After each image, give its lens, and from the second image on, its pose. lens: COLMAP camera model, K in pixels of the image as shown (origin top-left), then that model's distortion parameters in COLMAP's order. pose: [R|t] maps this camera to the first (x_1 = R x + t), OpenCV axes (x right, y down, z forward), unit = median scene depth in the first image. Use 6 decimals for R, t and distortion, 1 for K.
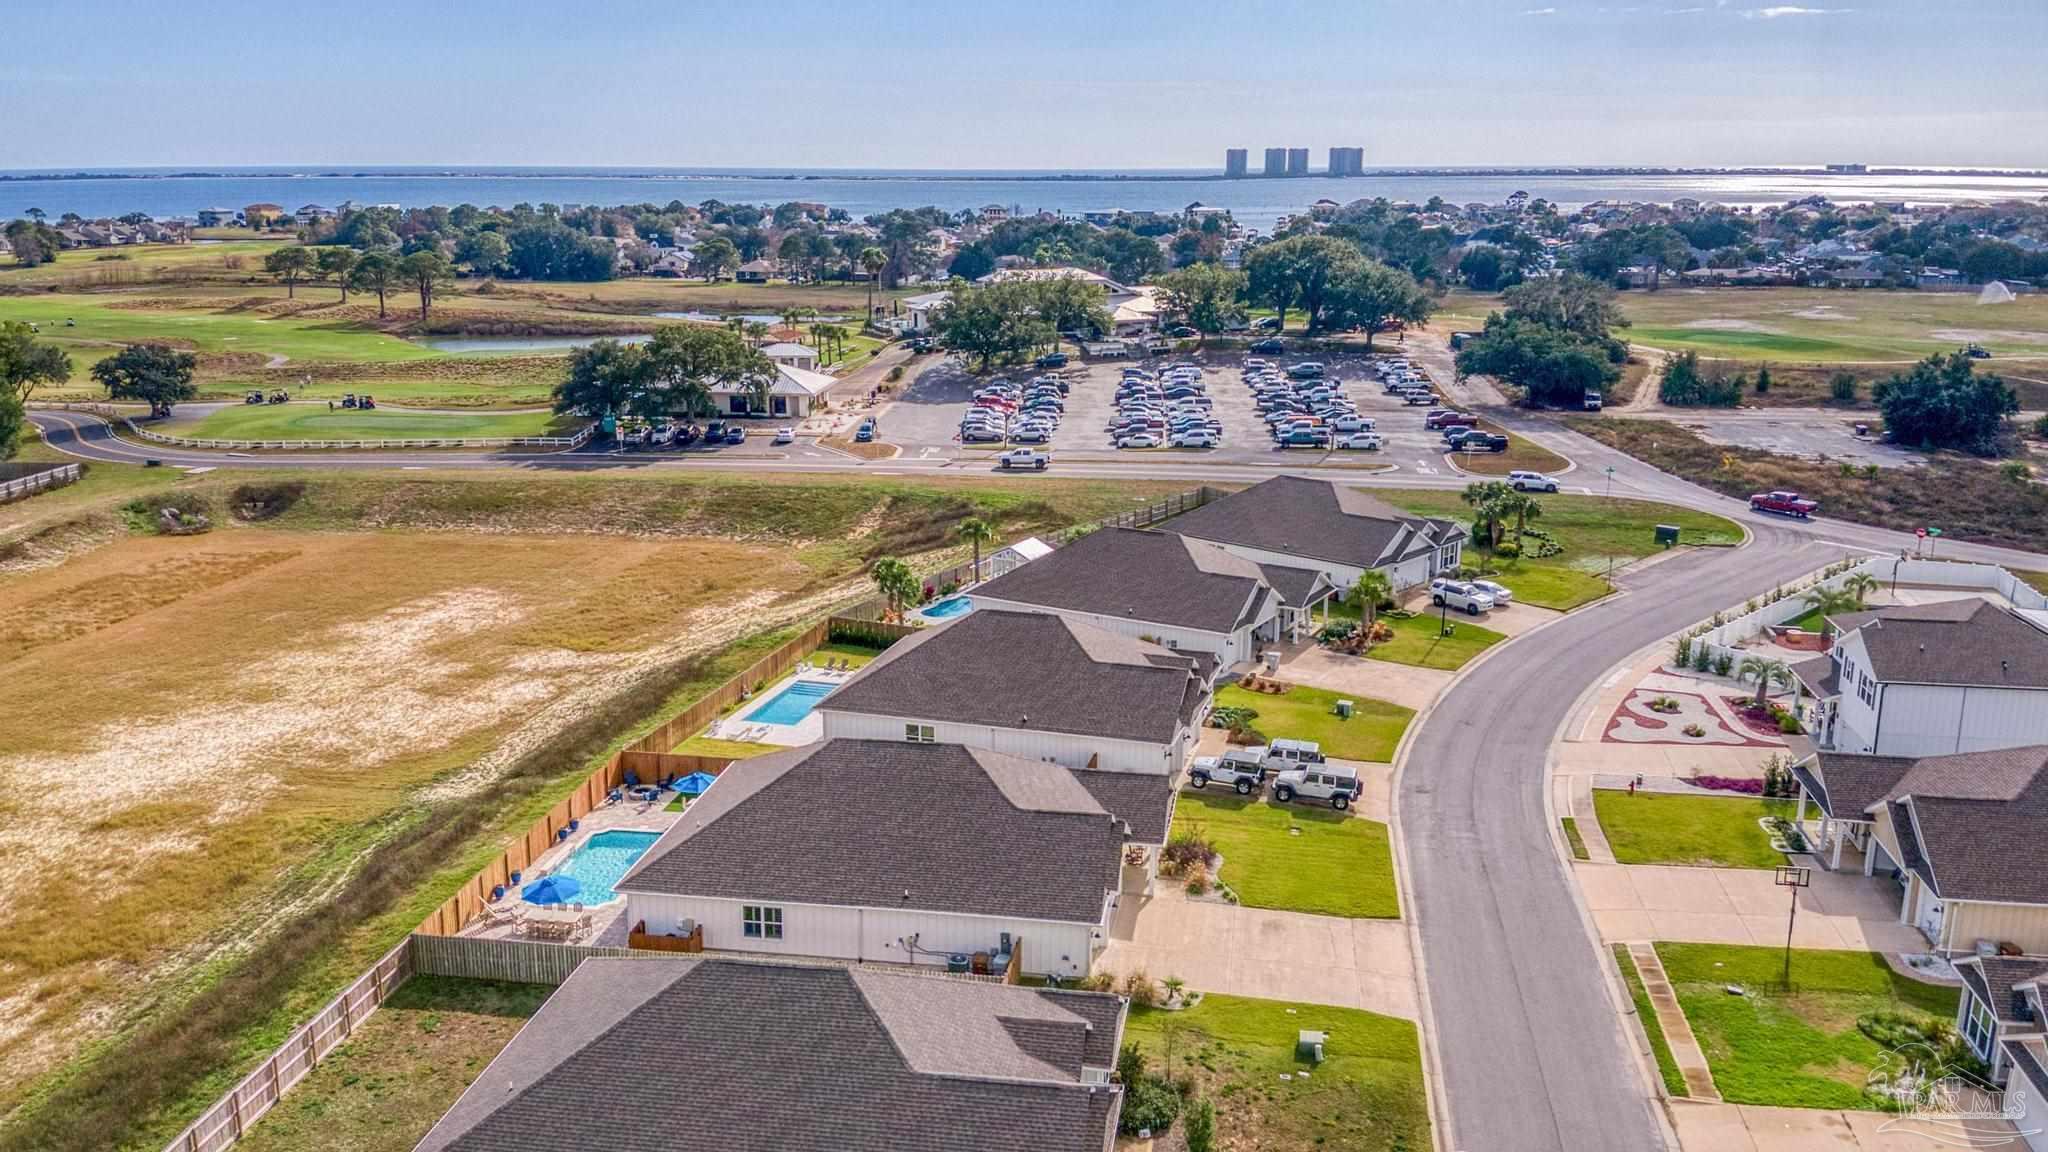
lens RADIAL K [[1637.6, 0, 1016.2], [0, 1637.6, 550.9], [0, 0, 1]] dist [0.167871, -0.345859]
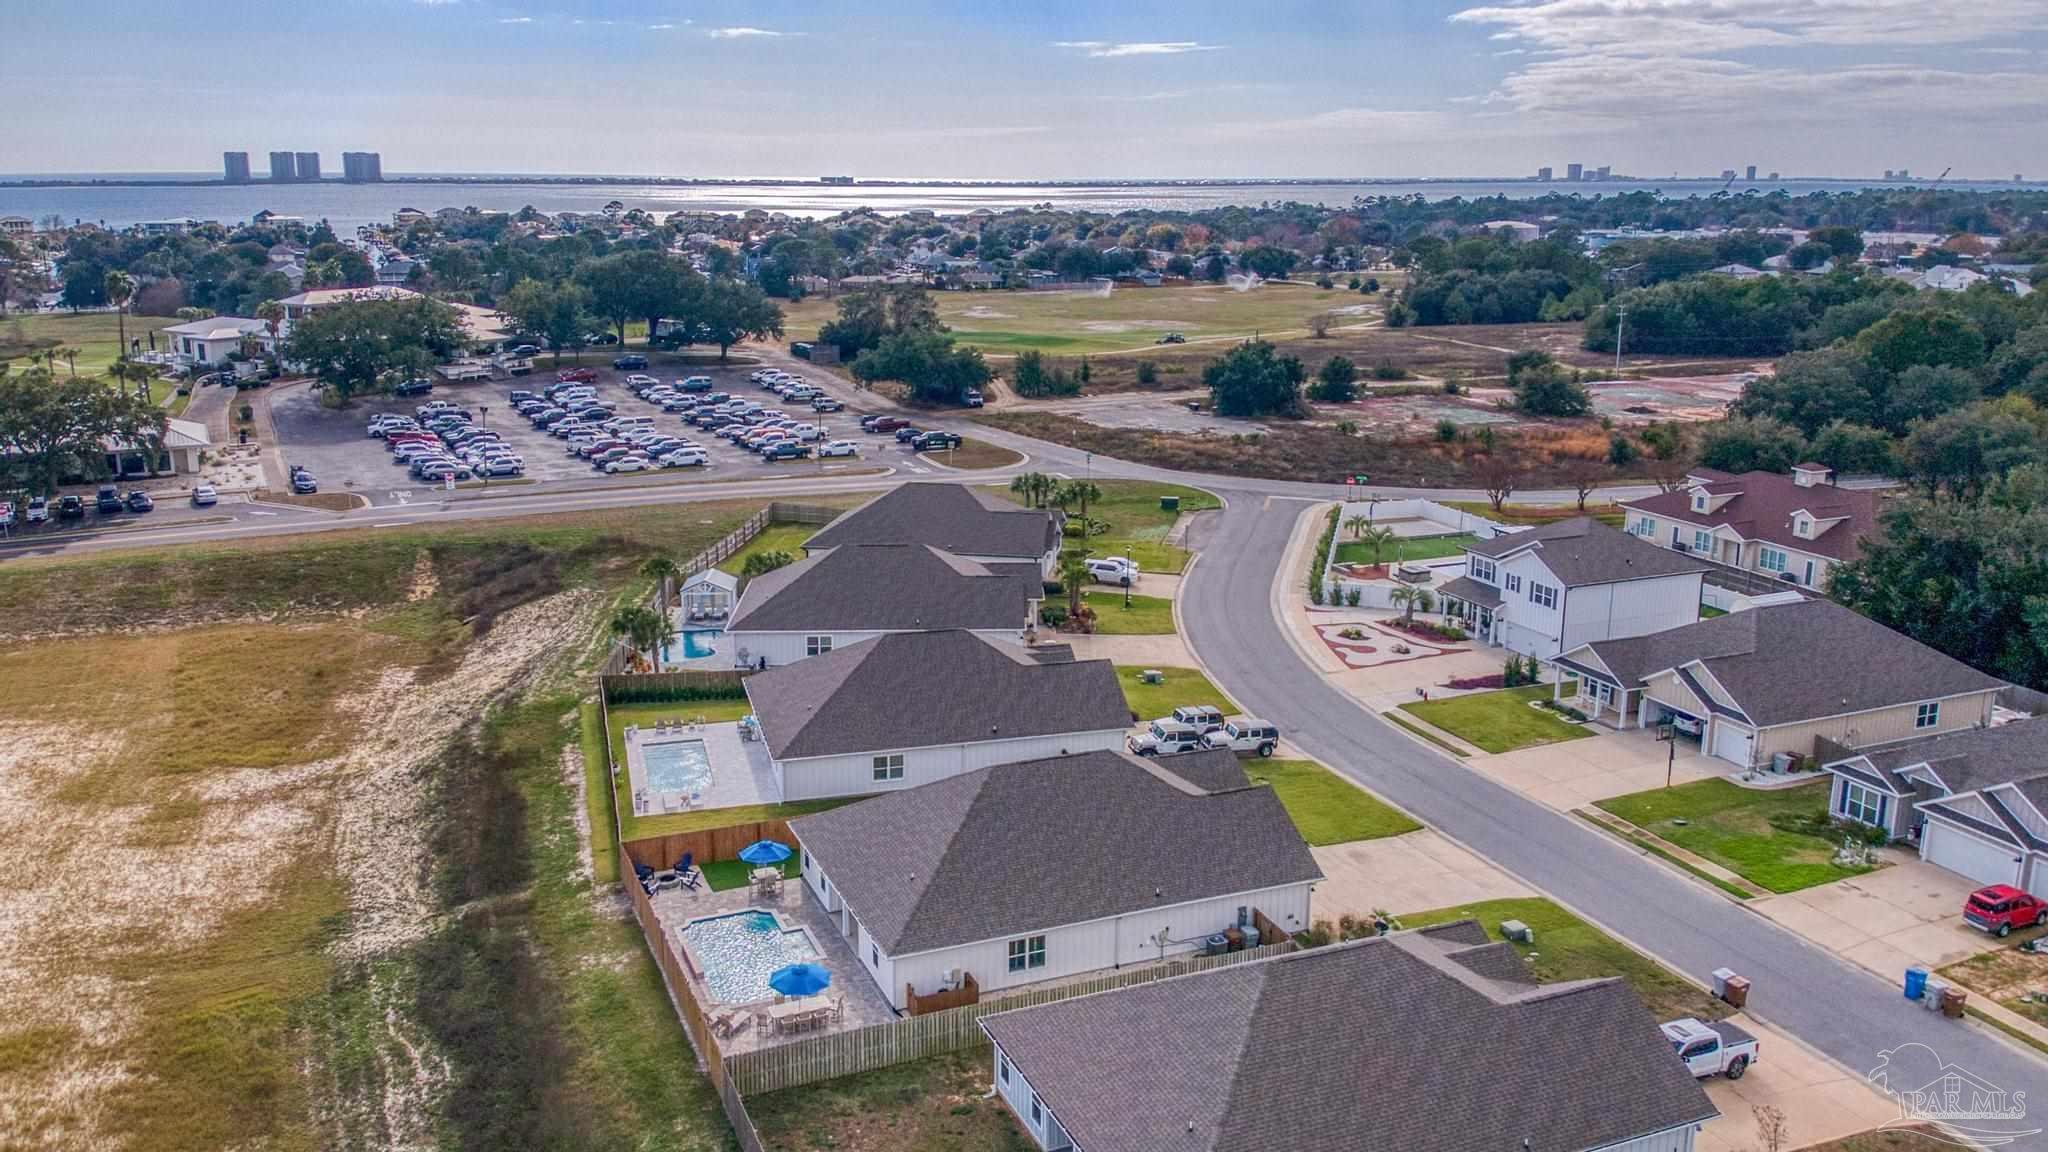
lens RADIAL K [[1637.6, 0, 1016.2], [0, 1637.6, 550.9], [0, 0, 1]] dist [0.167871, -0.345859]
pose [[0.841731, -0.115790, 0.527335, -0.404332], [0.118047, 0.992569, 0.029516, -0.030012], [-0.526834, 0.037406, 0.849145, 0.086811]]
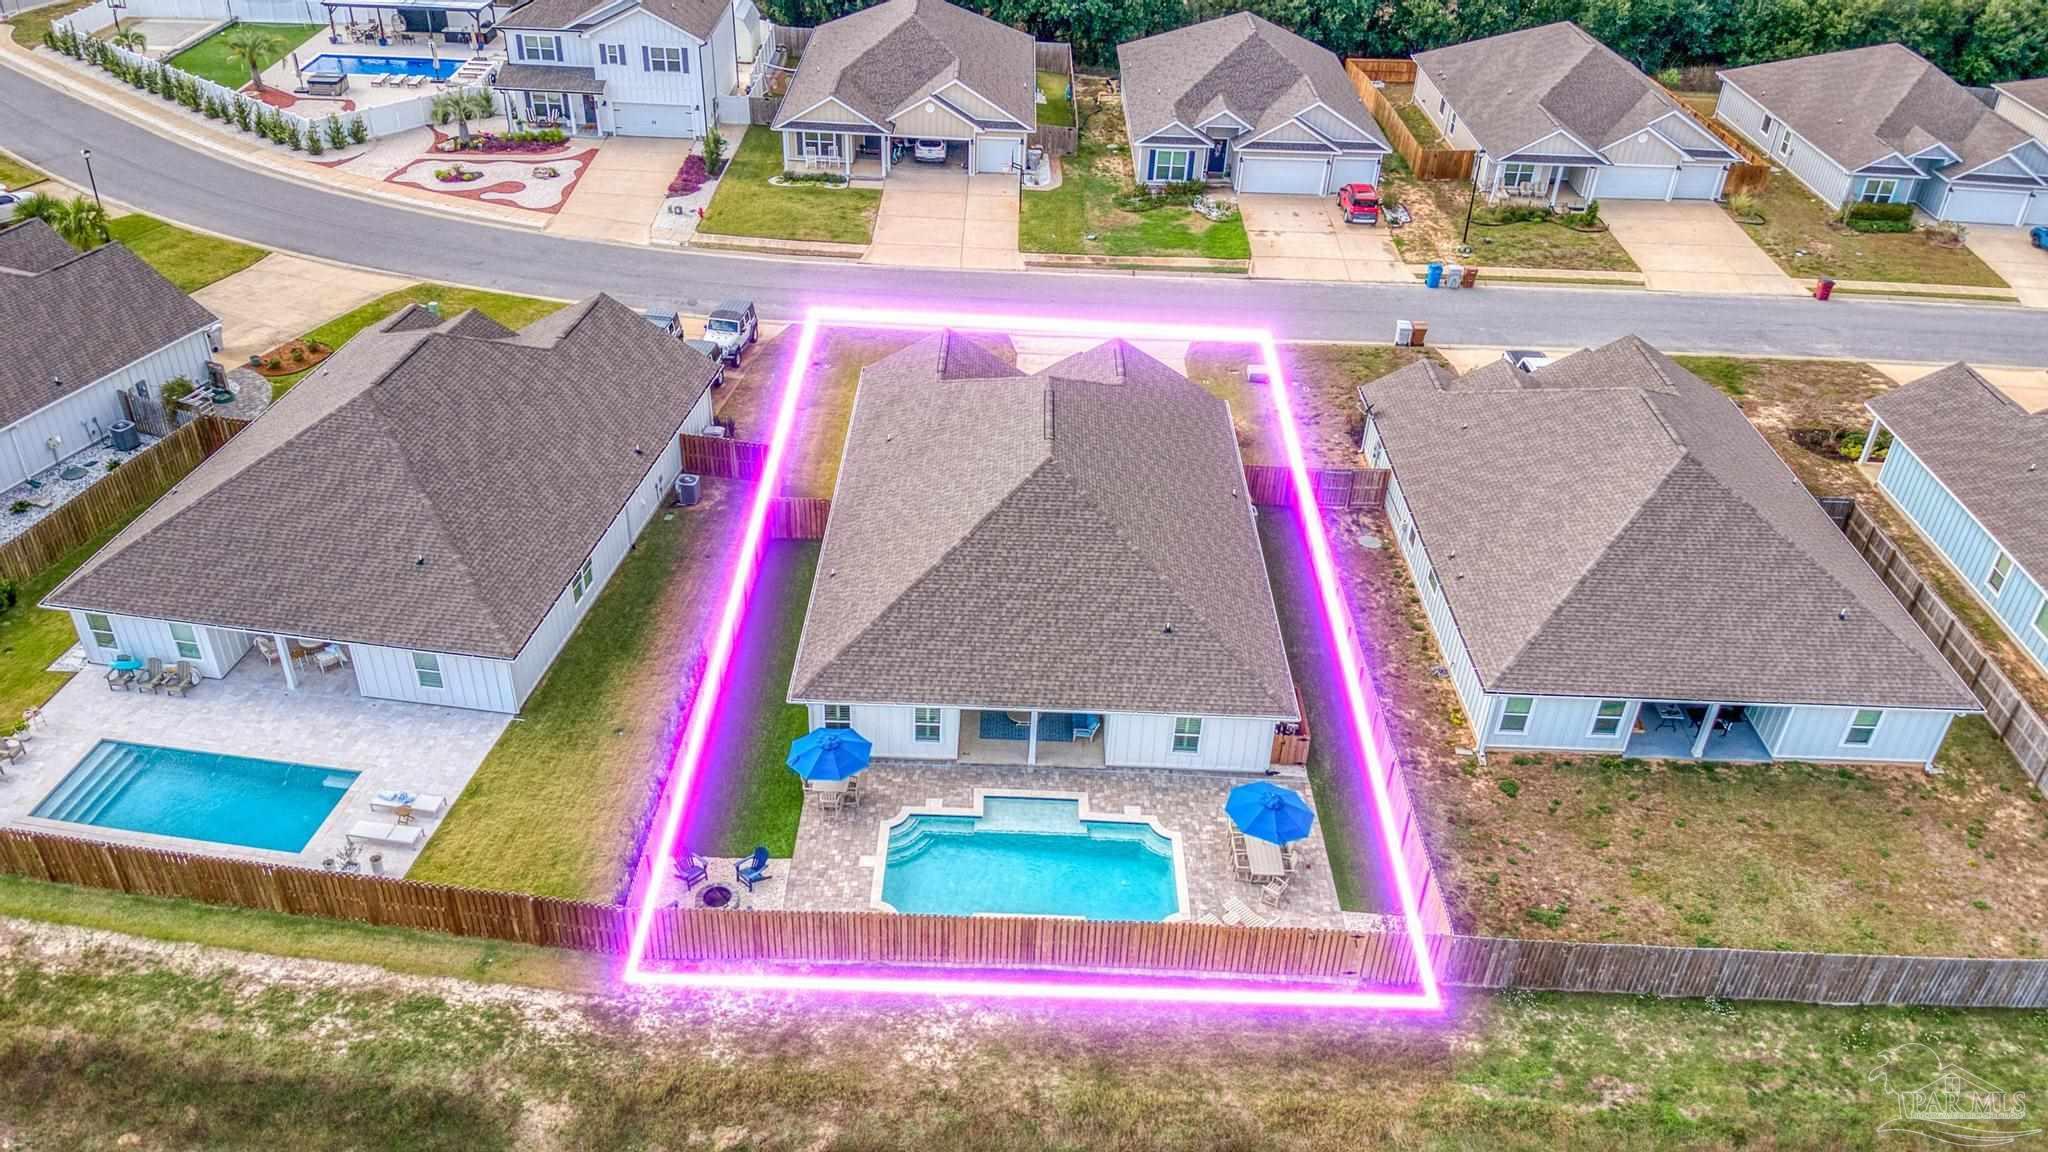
lens RADIAL K [[1538.3, 0, 1022.2], [0, 1538.3, 540.6], [0, 0, 1]] dist [0.195569, -0.343213]
pose [[-0.156913, -0.530965, 0.832739, -0.457623], [0.190450, 0.811090, 0.553048, -0.152436], [-0.969075, 0.245376, -0.026148, 0.681092]]
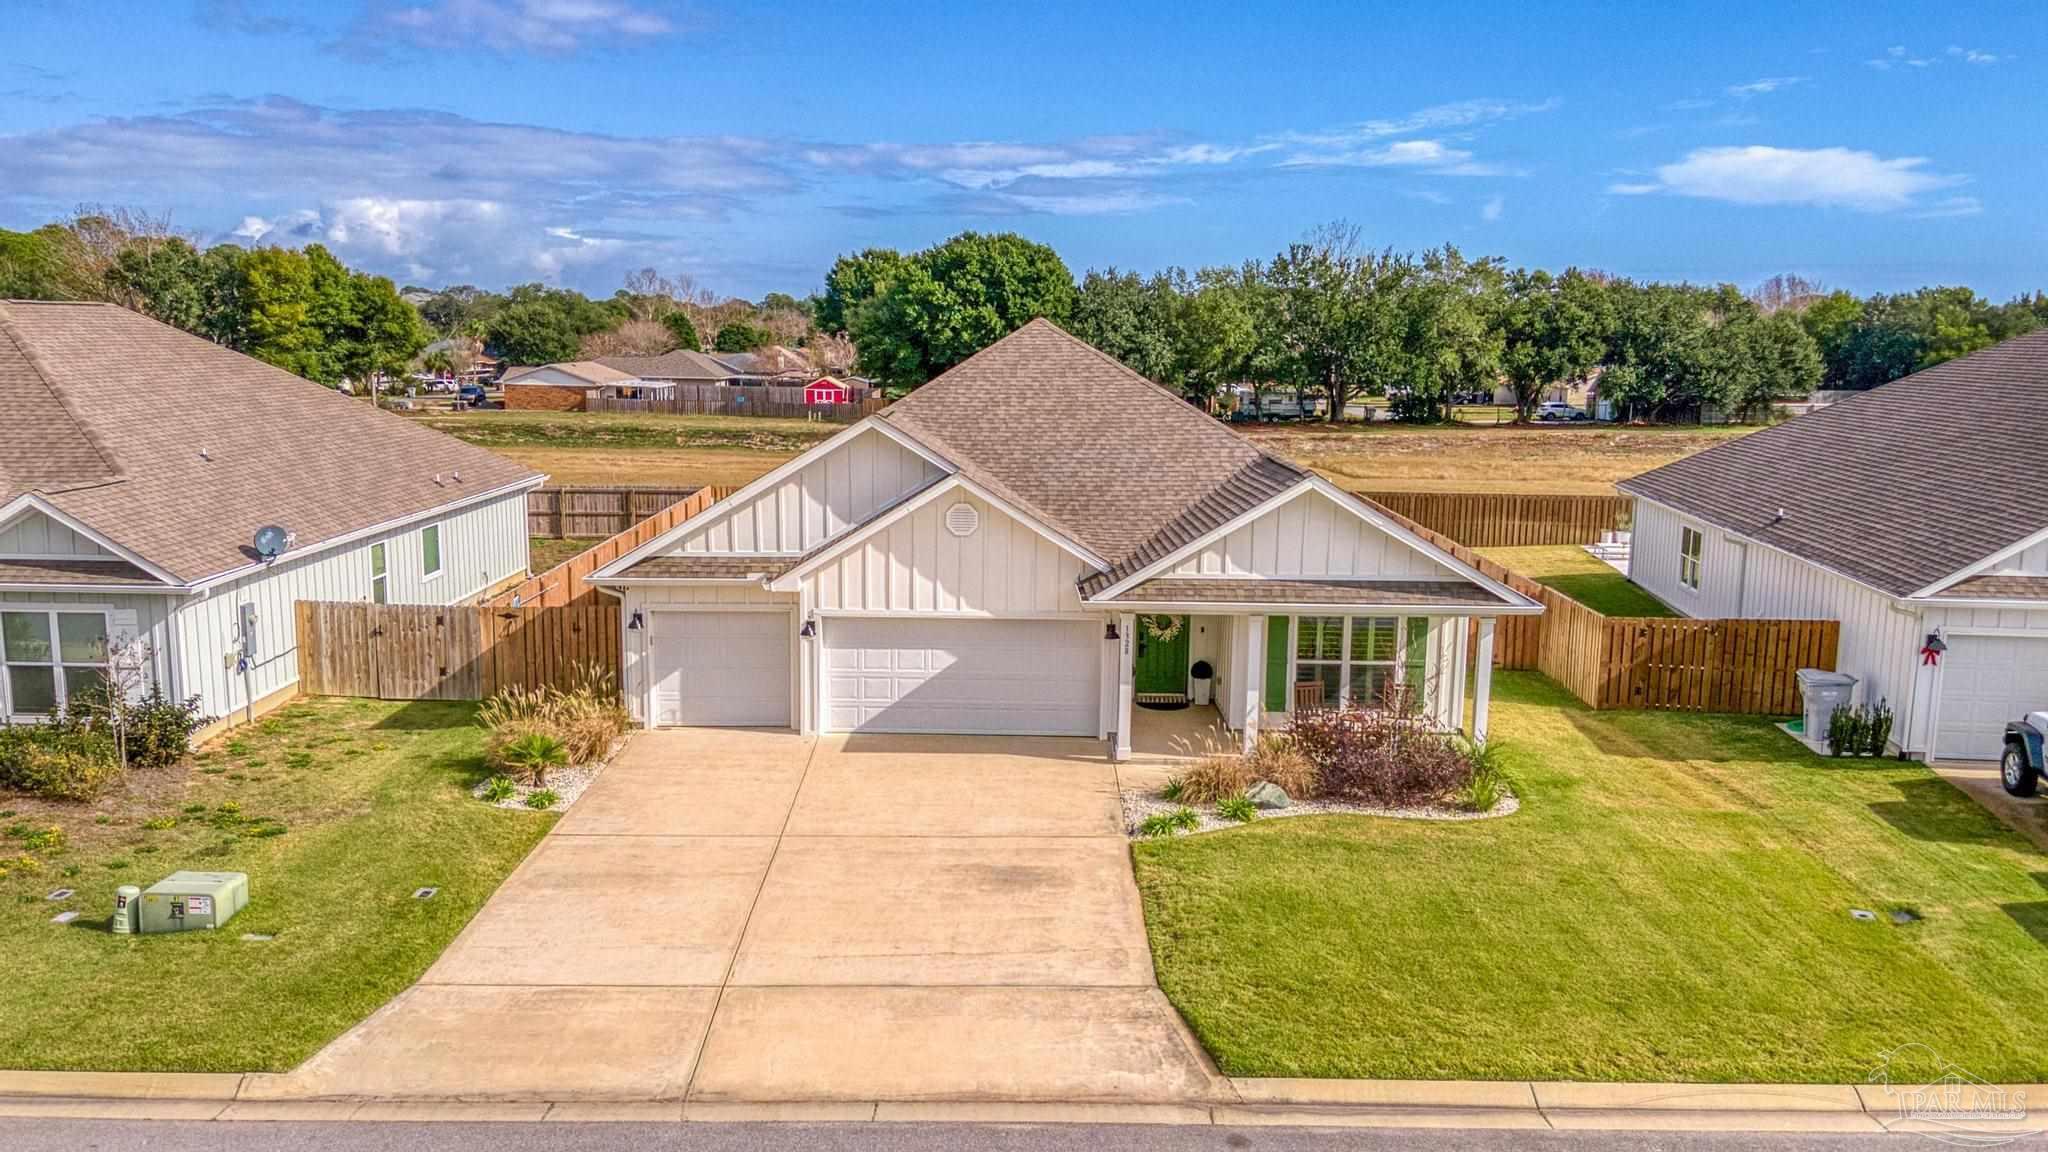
lens RADIAL K [[1676.1, 0, 1024.0], [0, 1676.1, 576.0], [0, 0, 1]] dist [0.179817, -0.330853]
pose [[0.159603, 0.138551, -0.977410, 0.283773], [-0.237725, 0.966359, 0.098166, 0.092573], [0.958130, 0.216687, 0.187171, 0.597584]]
